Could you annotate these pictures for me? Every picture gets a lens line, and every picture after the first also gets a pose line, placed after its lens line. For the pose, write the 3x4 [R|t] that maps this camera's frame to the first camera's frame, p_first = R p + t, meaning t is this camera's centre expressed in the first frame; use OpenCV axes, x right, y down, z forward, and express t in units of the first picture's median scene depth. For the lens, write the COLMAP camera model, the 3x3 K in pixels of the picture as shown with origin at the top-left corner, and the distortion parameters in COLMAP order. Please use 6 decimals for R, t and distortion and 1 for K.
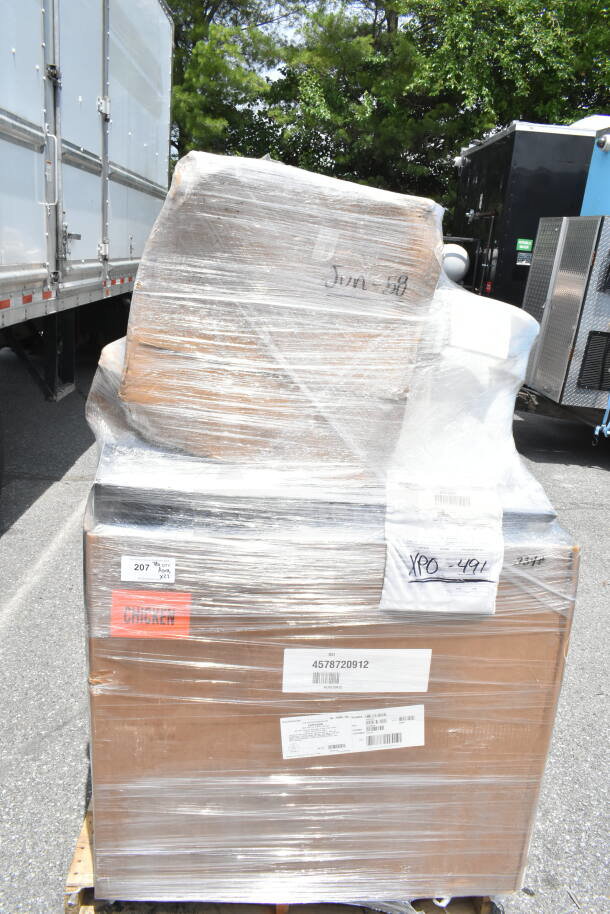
lens RADIAL K [[696.4, 0, 301.5], [0, 696.4, 455.6], [0, 0, 1]] dist [-0.003408, -0.008955]
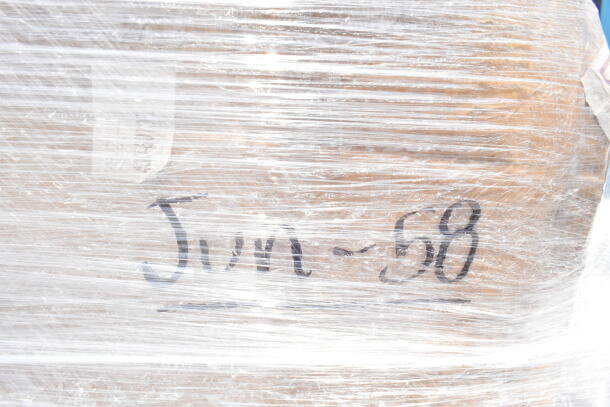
lens RADIAL K [[464.8, 0, 304.4], [0, 464.8, 204.5], [0, 0, 1]] dist [-0.003408, -0.008955]
pose [[0.983908, -0.104064, -0.145242, 0.114648], [0.090818, 0.991322, -0.095040, -0.242494], [0.153872, 0.080320, 0.984821, 0.817466]]
